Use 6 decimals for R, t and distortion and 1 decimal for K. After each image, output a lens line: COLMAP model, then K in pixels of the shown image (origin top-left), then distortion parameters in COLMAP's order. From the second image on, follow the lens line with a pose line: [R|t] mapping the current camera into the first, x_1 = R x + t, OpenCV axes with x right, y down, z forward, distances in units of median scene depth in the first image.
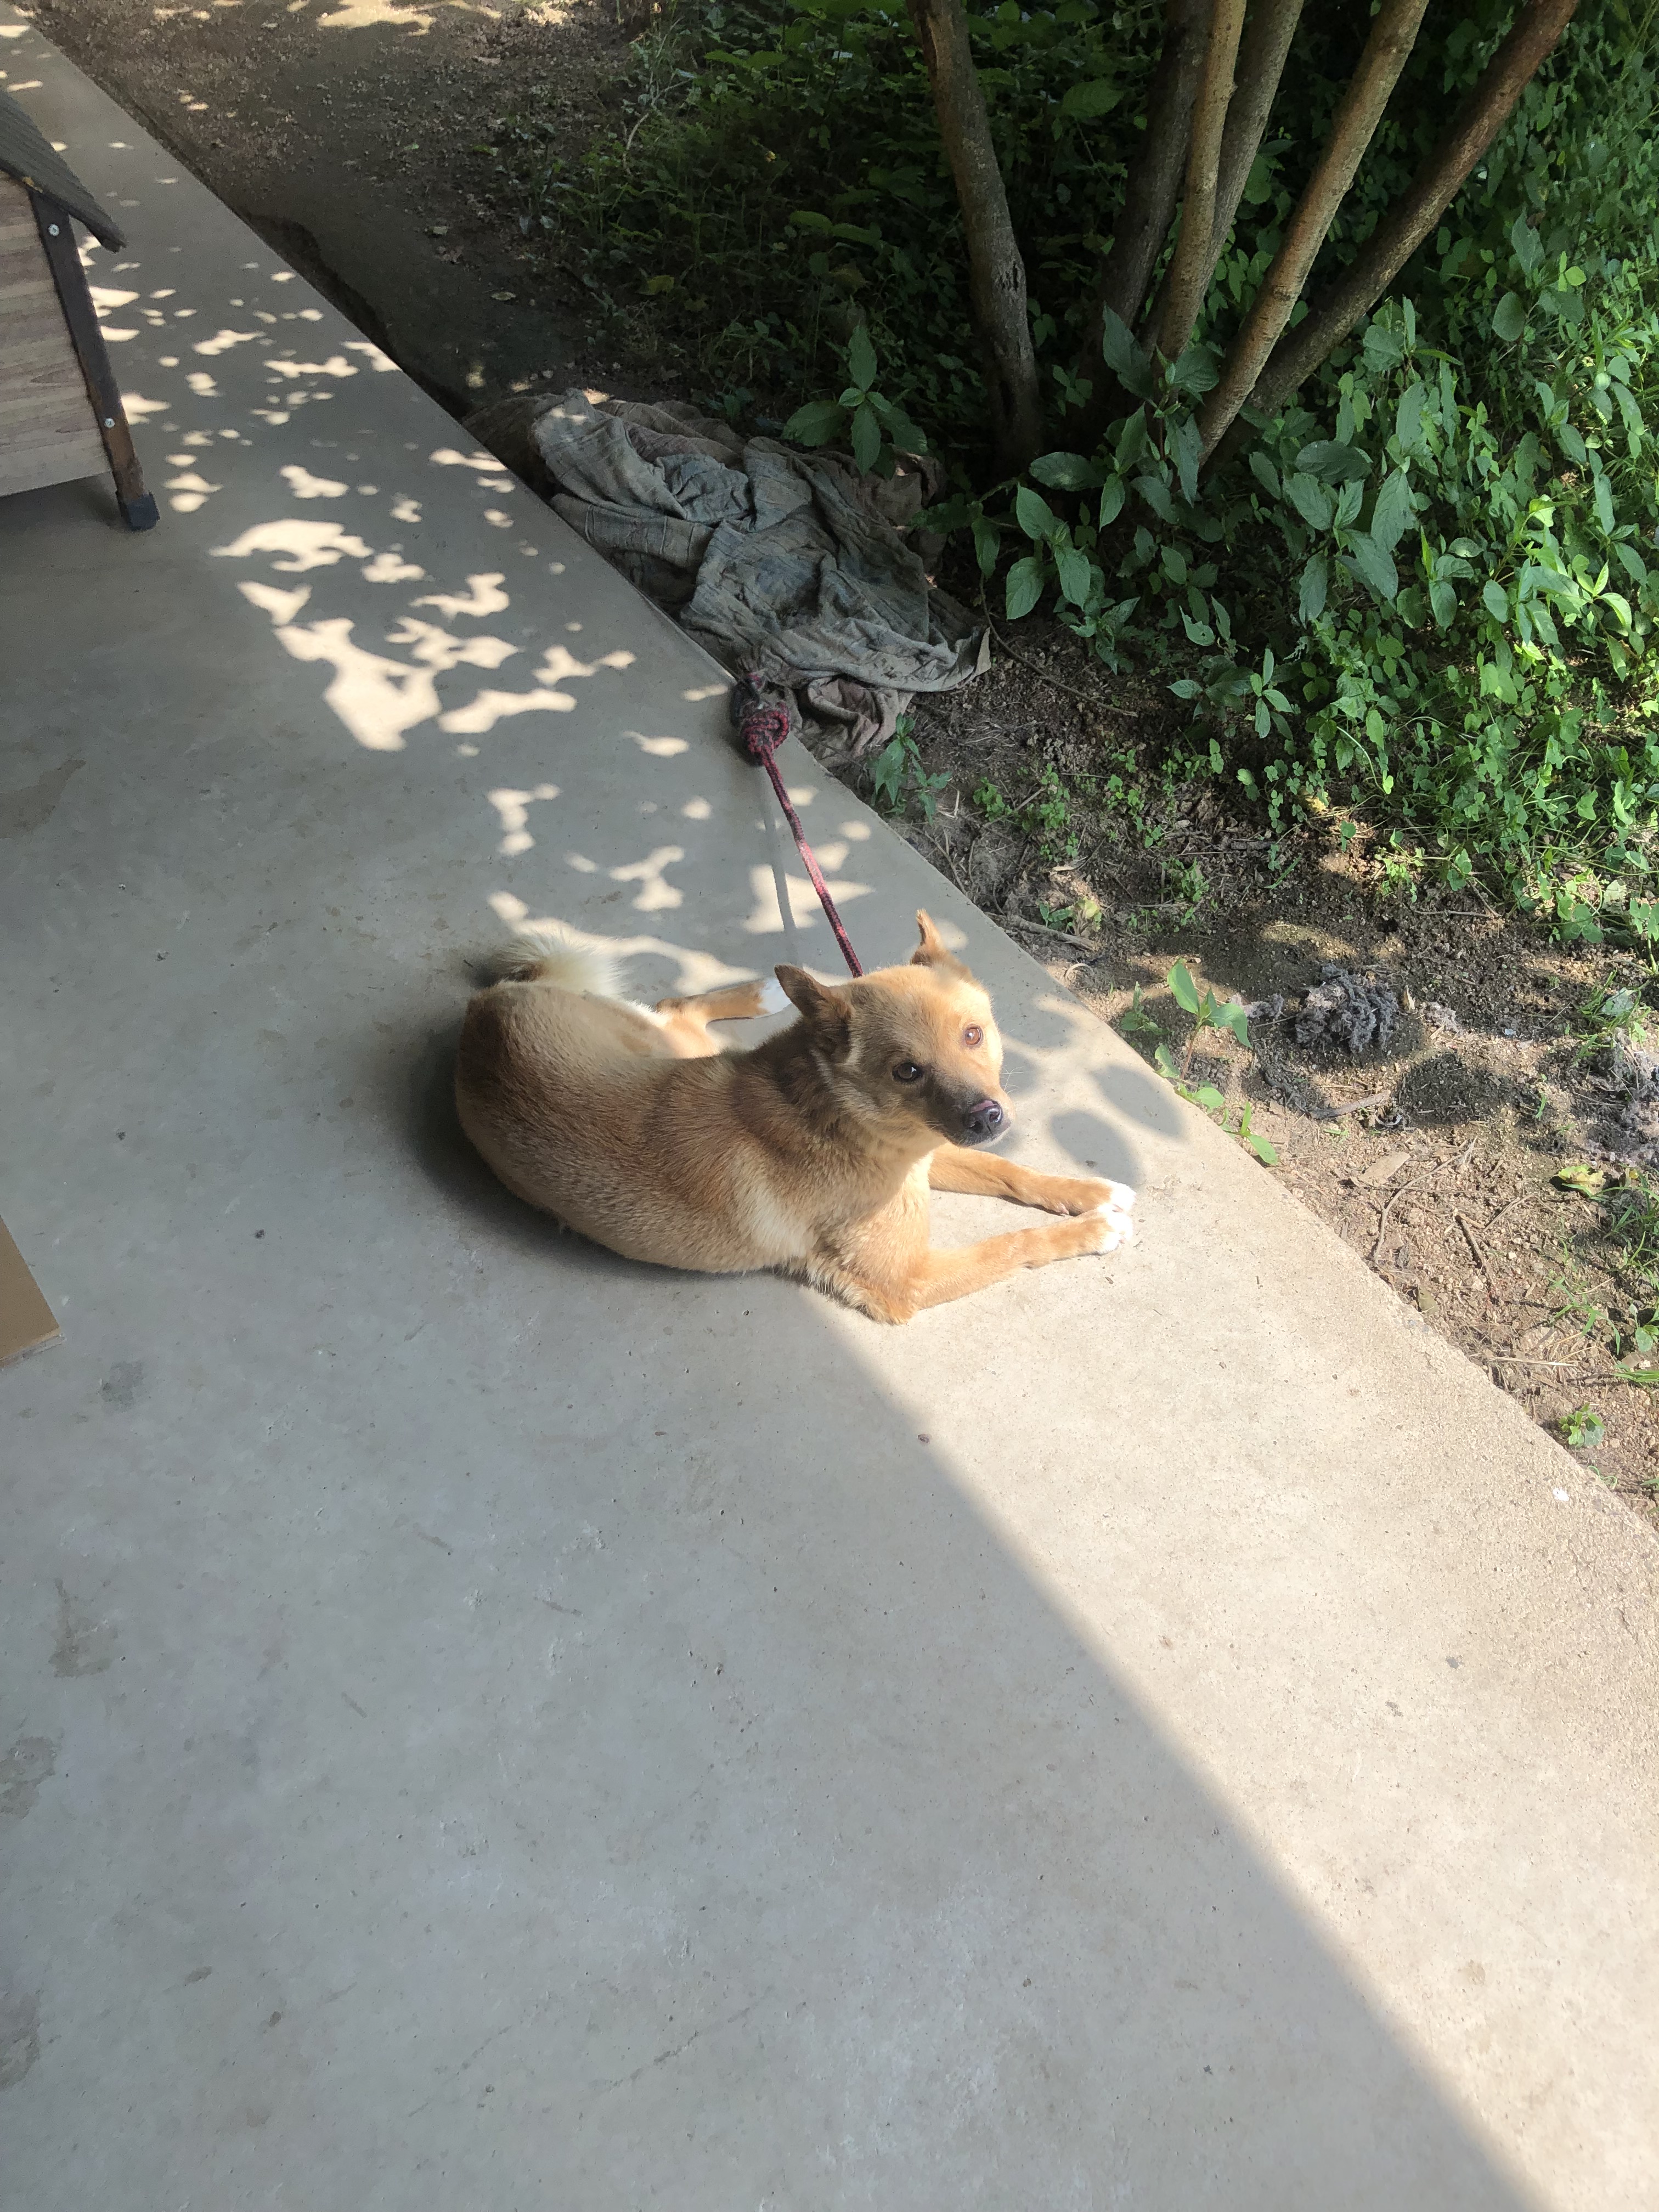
lens RADIAL K [[1794.6, 0, 824.1], [0, 1794.6, 1106.4], [0, 0, 1]] dist [-0.002165, -0.006139]
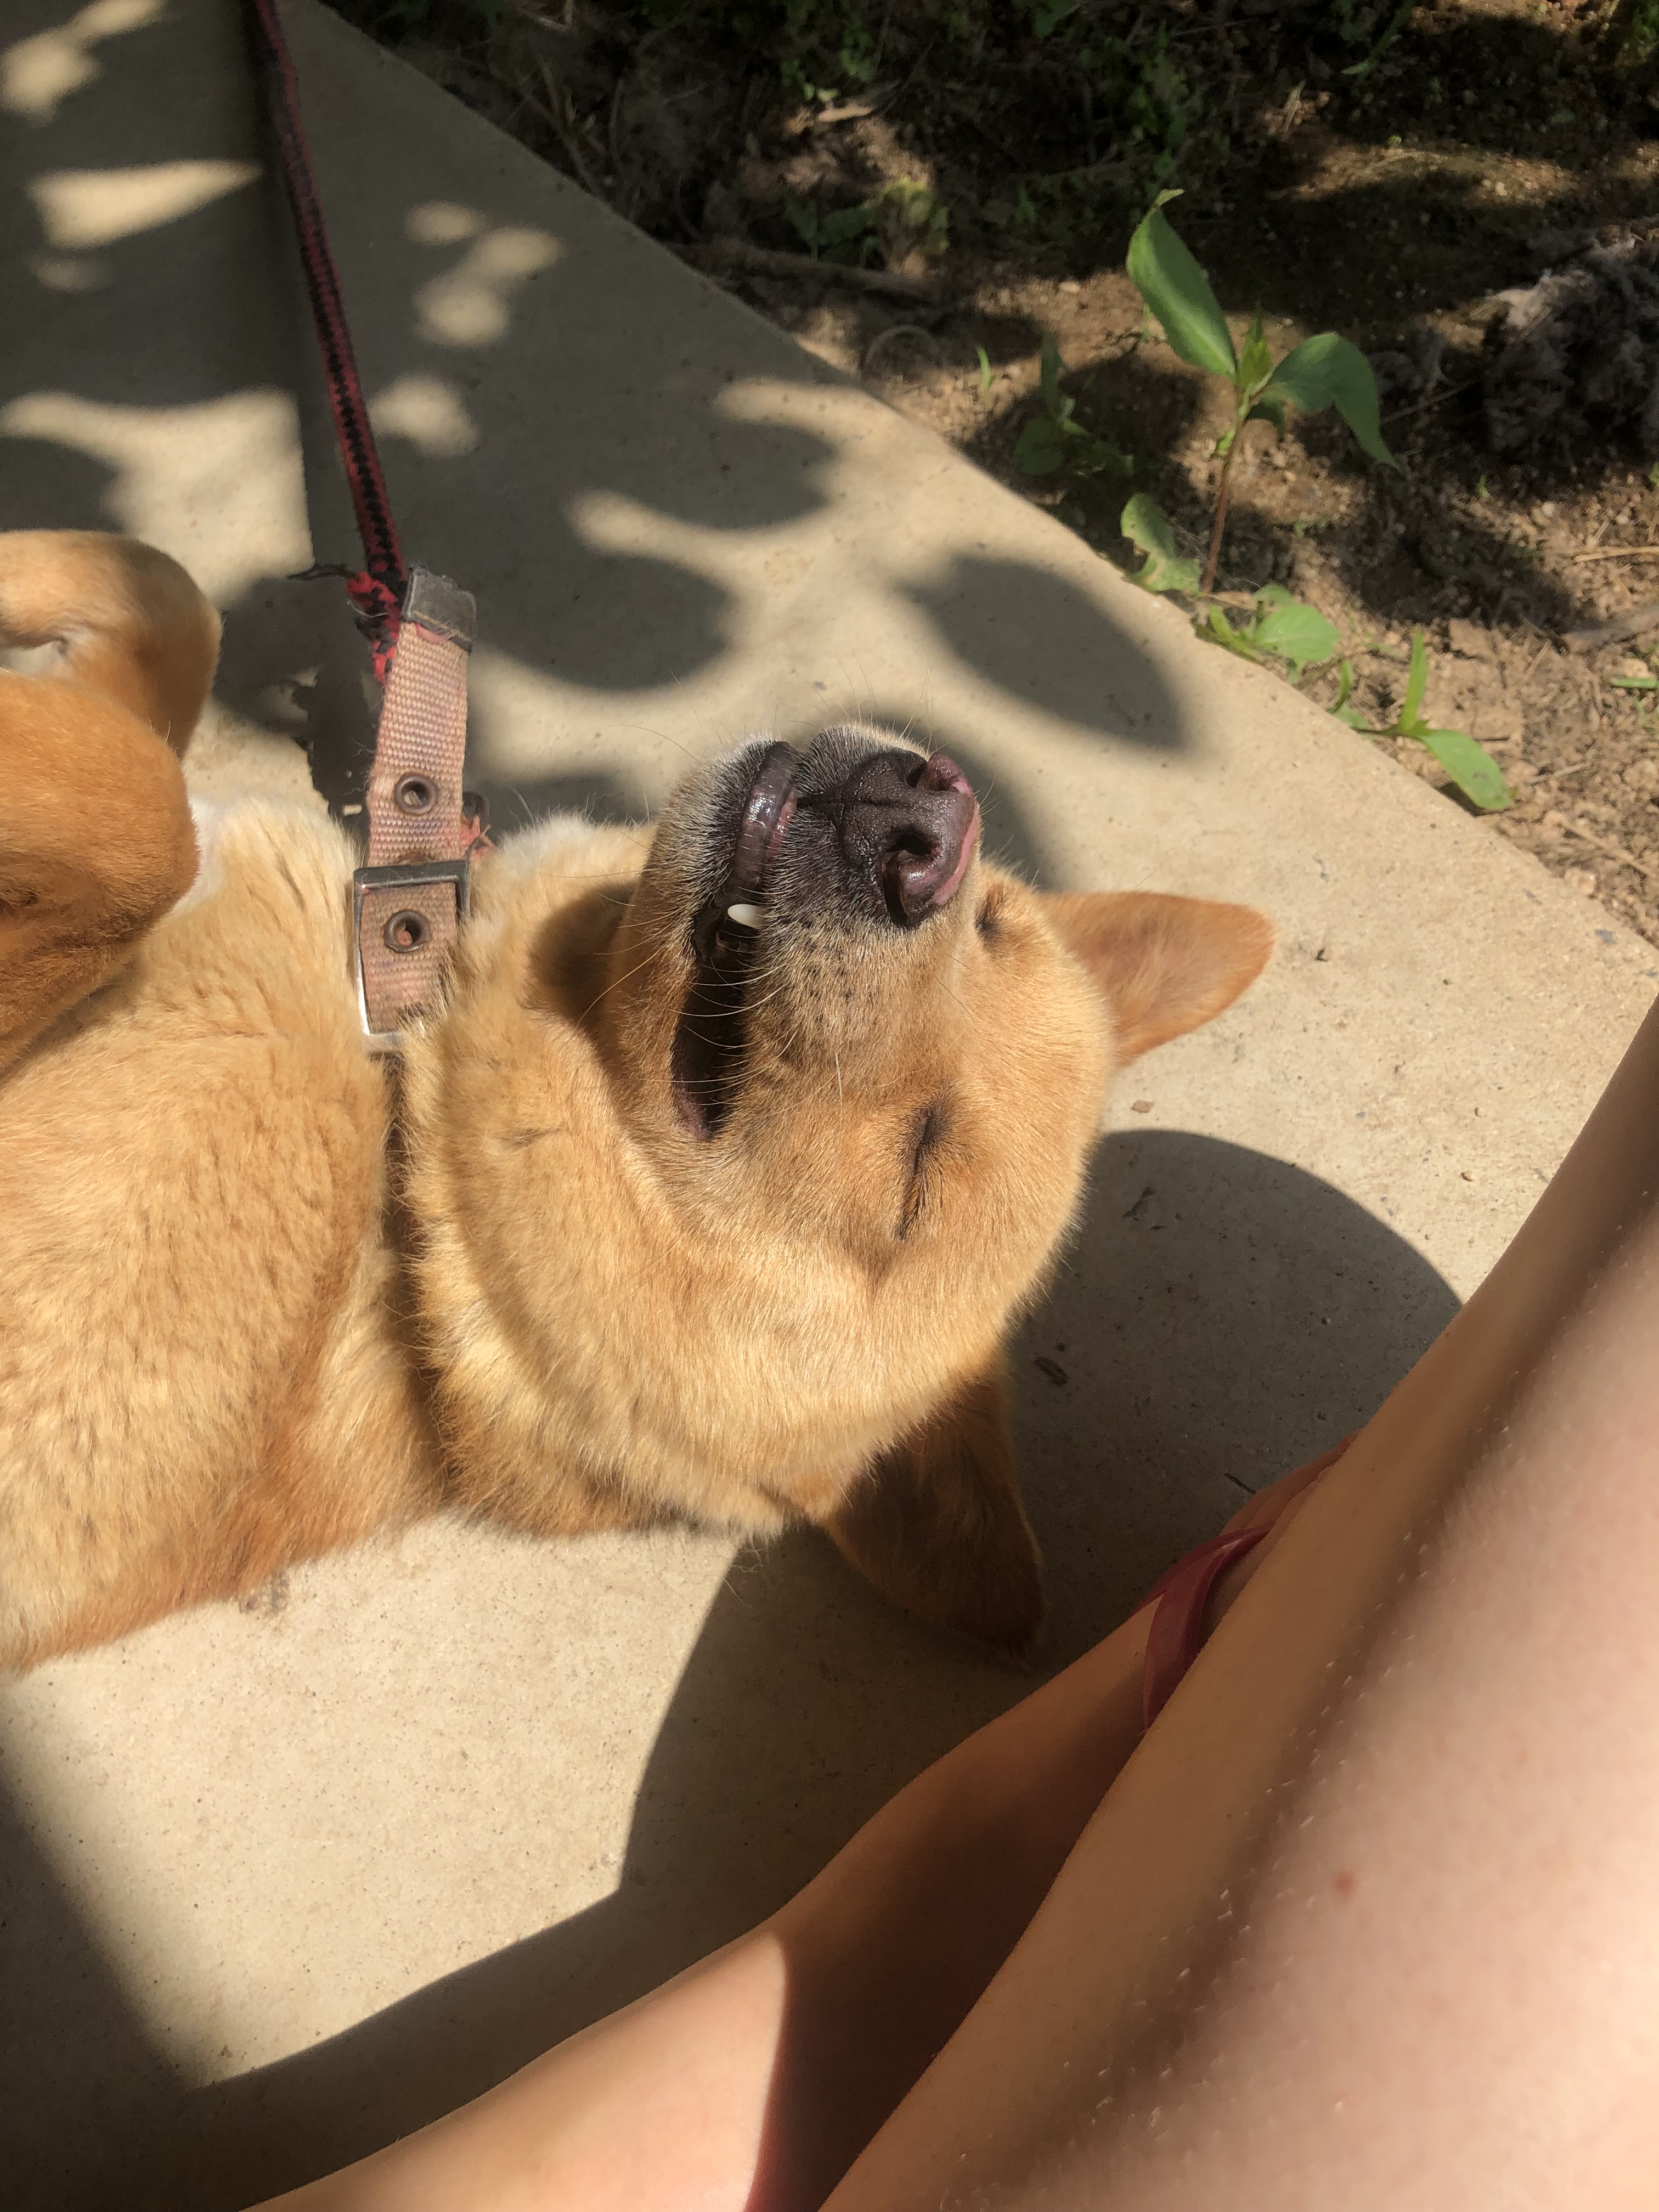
lens RADIAL K [[1794.6, 0, 837.1], [0, 1794.6, 1110.7], [0, 0, 1]] dist [-0.002165, -0.006139]
pose [[0.989246, -0.146186, 0.004589, 0.107308], [0.141476, 0.964384, 0.223491, -0.005710], [-0.037097, -0.220439, 0.974695, 0.611683]]
